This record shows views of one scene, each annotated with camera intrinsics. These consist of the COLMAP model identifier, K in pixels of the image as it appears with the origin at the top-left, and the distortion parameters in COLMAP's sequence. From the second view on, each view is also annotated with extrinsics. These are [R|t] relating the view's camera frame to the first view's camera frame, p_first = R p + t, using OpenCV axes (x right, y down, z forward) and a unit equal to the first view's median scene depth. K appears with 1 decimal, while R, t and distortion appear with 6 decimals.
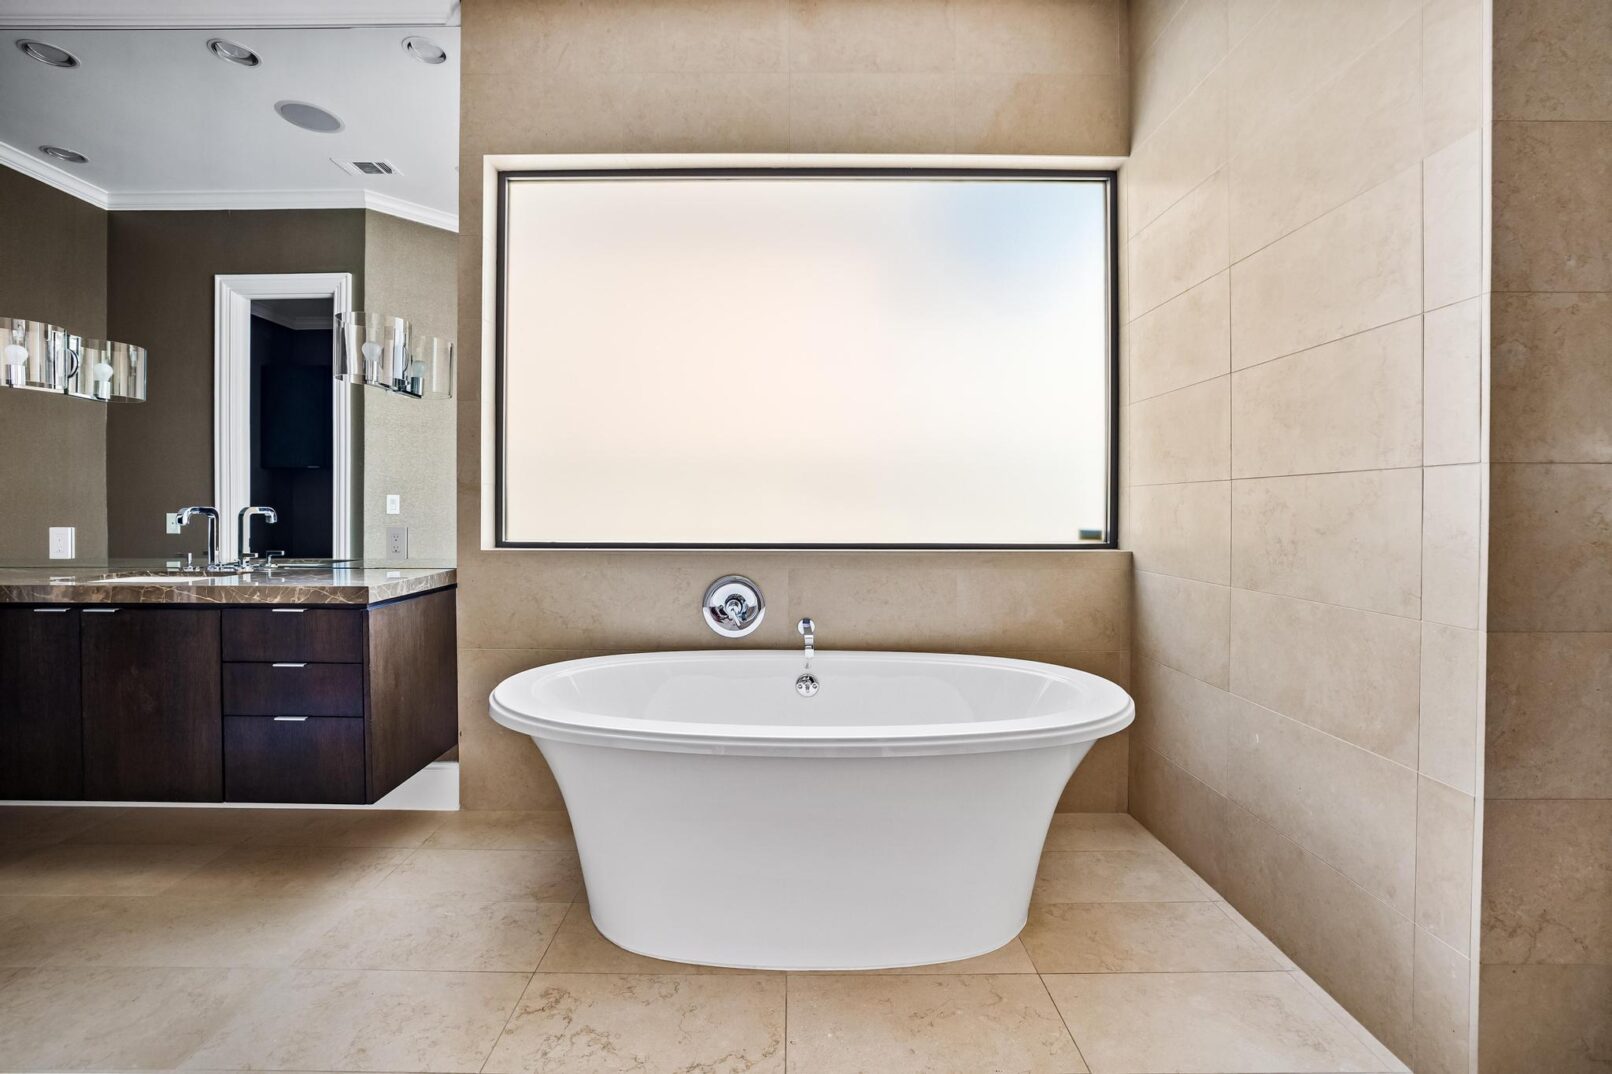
lens RADIAL K [[705.6, 0, 800.3], [0, 705.6, 518.2], [0, 0, 1]] dist [-0.001992, 0.000850]
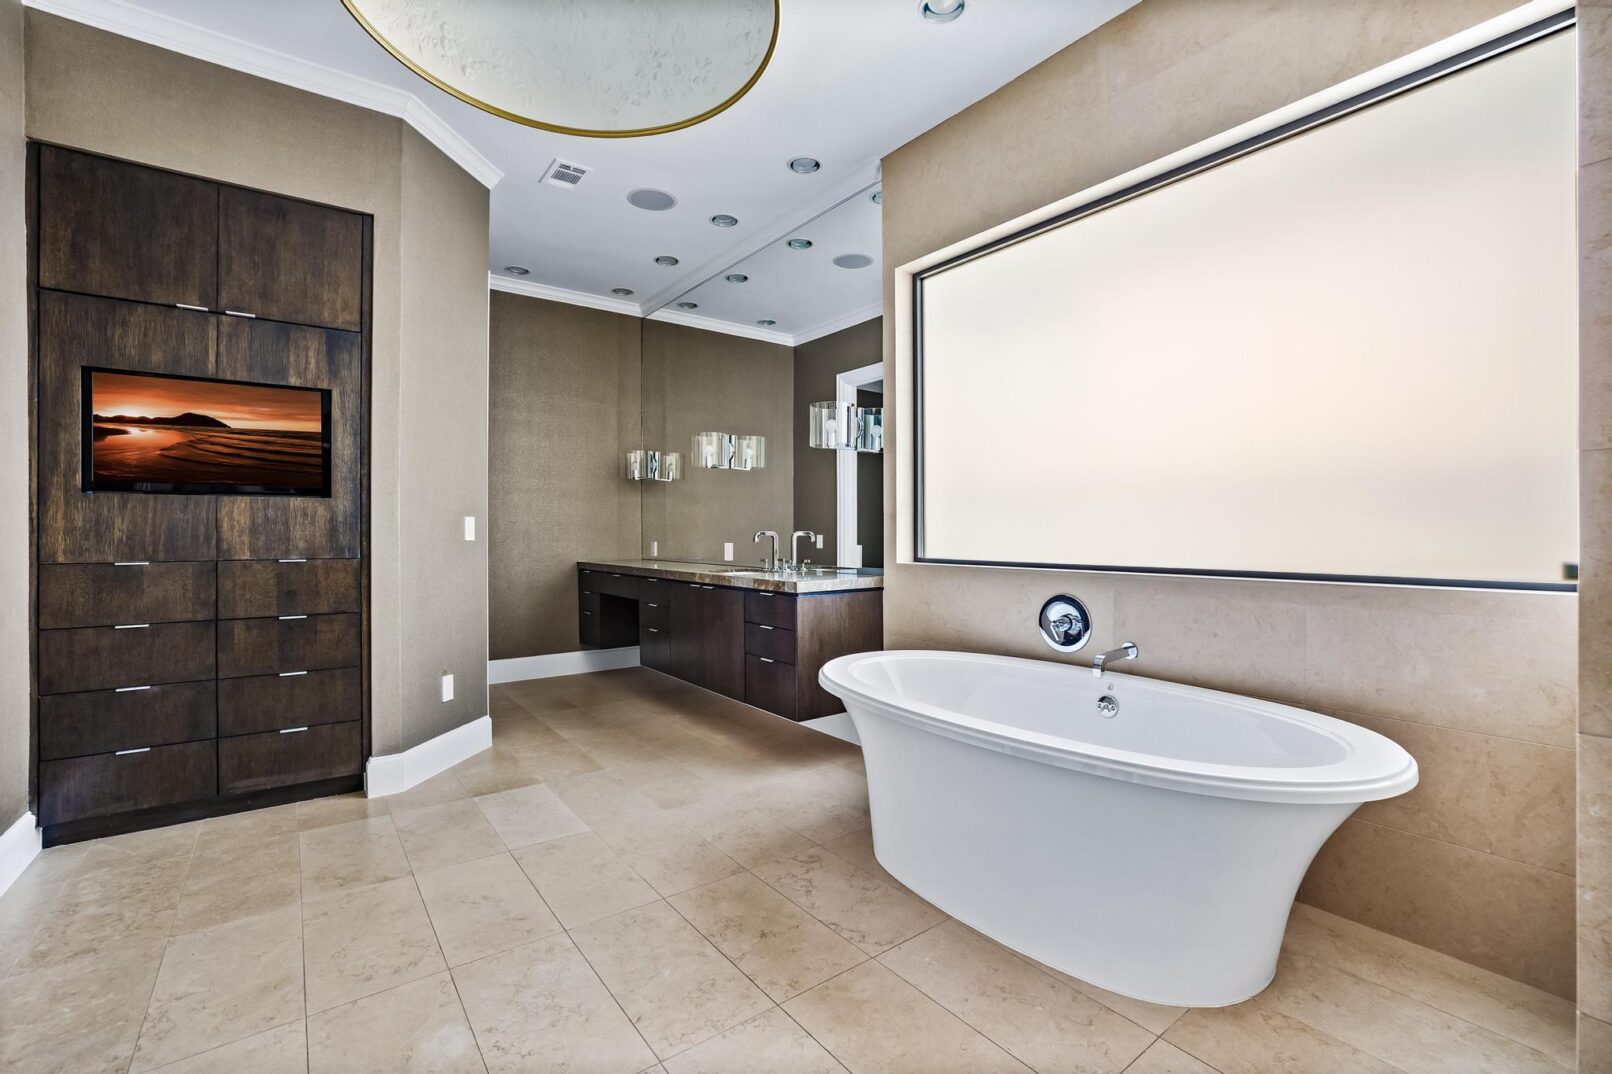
lens RADIAL K [[712.0, 0, 806.0], [0, 712.0, 537.0], [0, 0, 1]] dist [-0.009333, -0.000089]
pose [[0.617479, 0.002560, -0.786583, 0.516932], [-0.006599, 0.999976, -0.001925, -0.000054], [0.786560, 0.006379, 0.617481, 0.034546]]
